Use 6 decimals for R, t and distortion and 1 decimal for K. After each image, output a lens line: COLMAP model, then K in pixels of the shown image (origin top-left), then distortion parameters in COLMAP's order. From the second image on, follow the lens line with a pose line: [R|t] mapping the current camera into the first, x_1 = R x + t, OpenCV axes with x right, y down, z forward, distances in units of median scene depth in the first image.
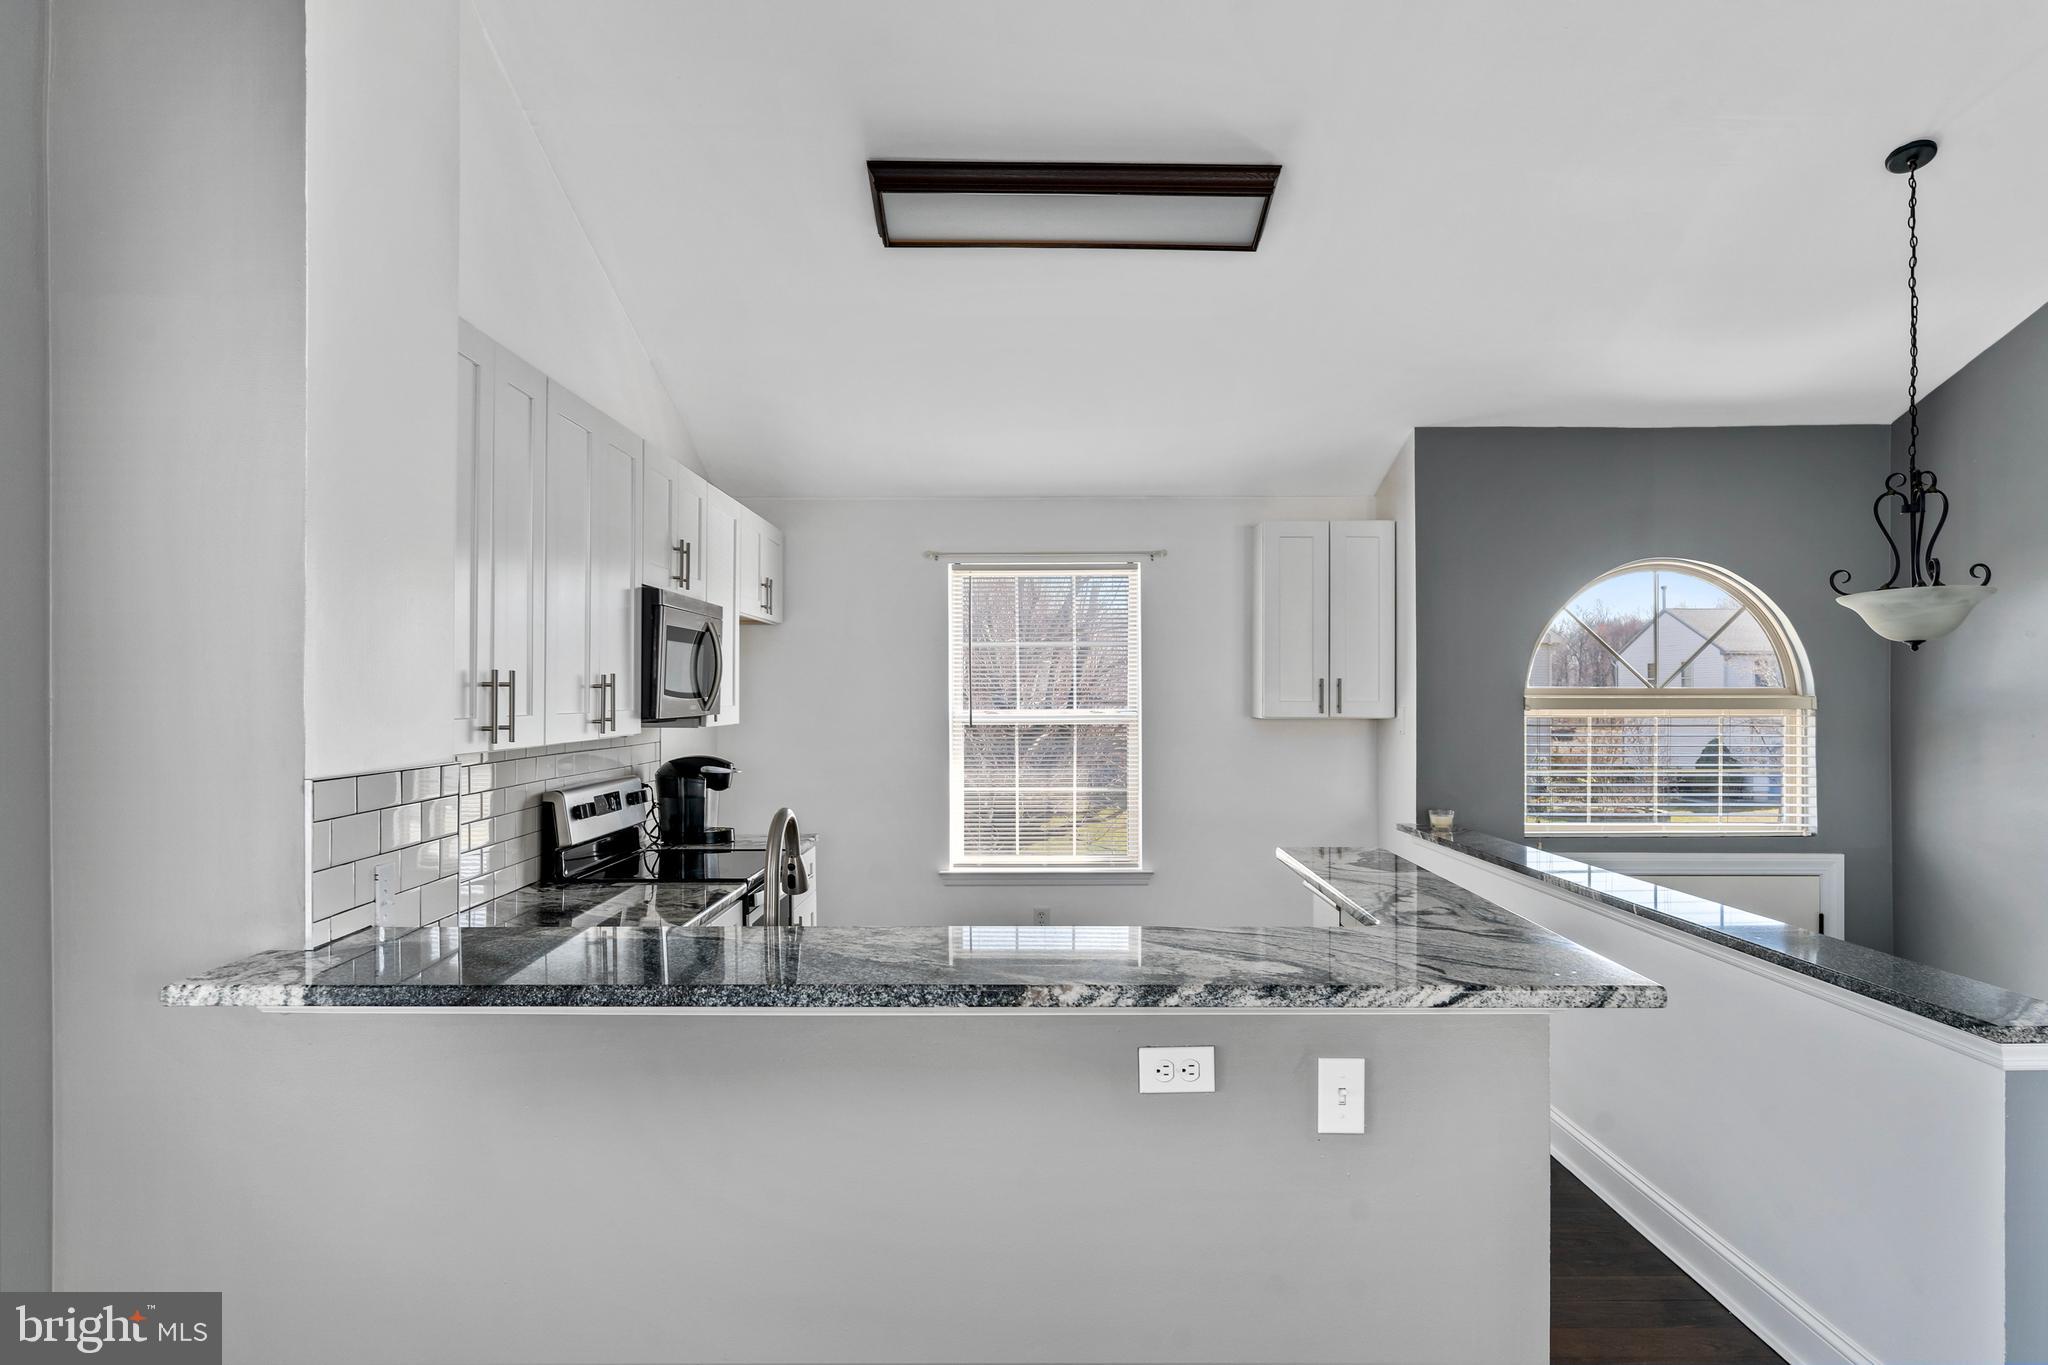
lens RADIAL K [[1237.2, 0, 1024.0], [0, 1237.2, 682.5], [0, 0, 1]] dist [0.000992, 0.000998]
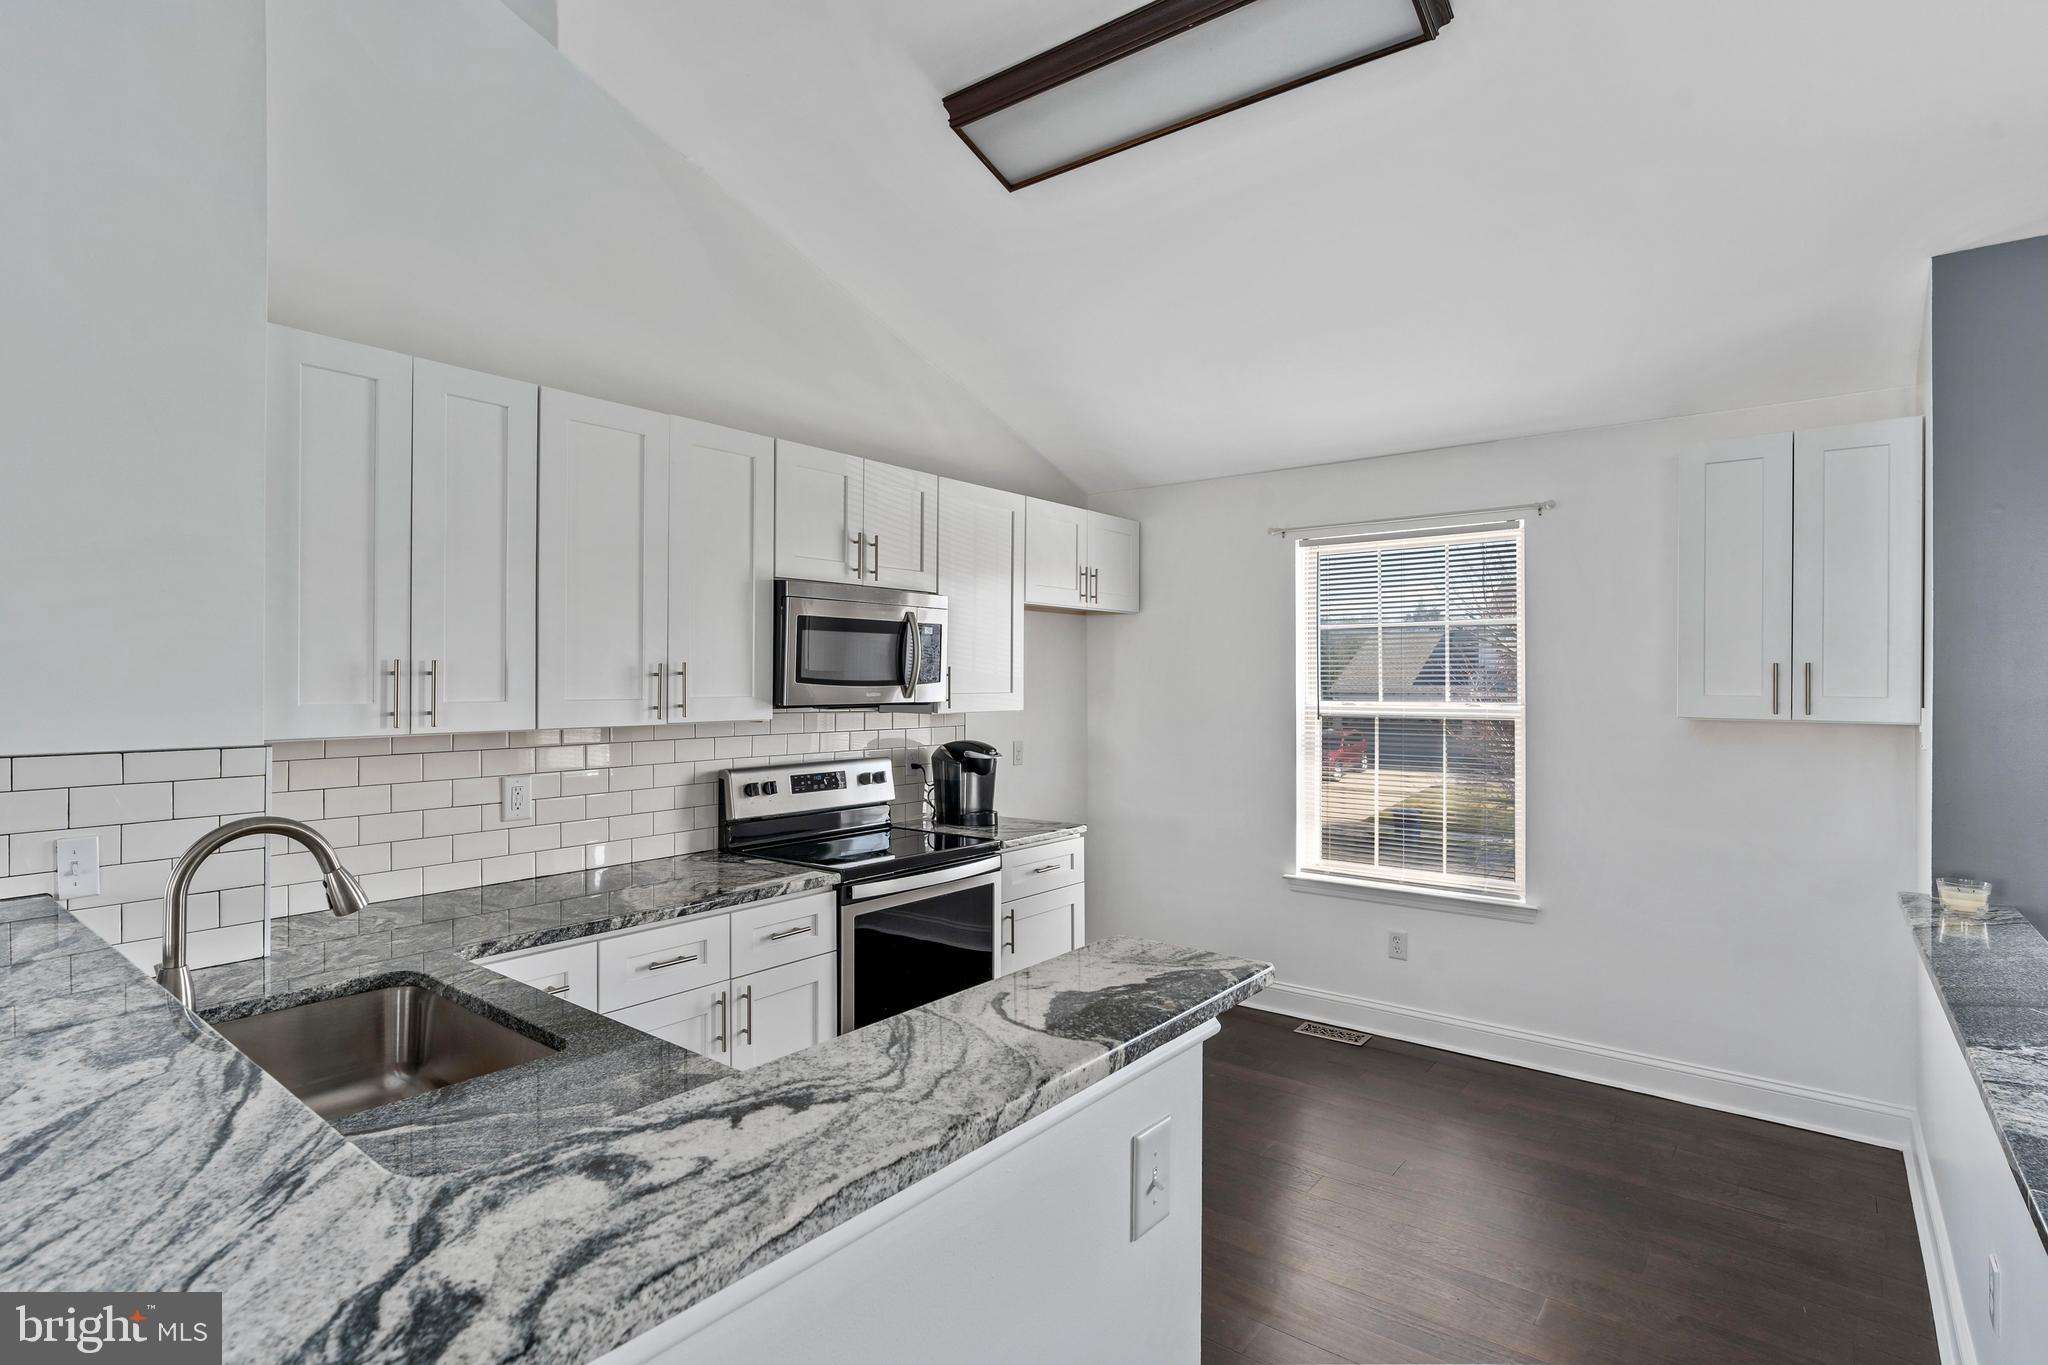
lens RADIAL K [[1014.4, 0, 1022.9], [0, 1014.4, 681.4], [0, 0, 1]] dist [-0.002687, -0.000809]
pose [[0.785626, 0.004771, -0.618684, 0.271090], [0.002090, 0.999944, 0.010366, 0.000290], [0.618699, -0.009437, 0.785572, 0.317173]]
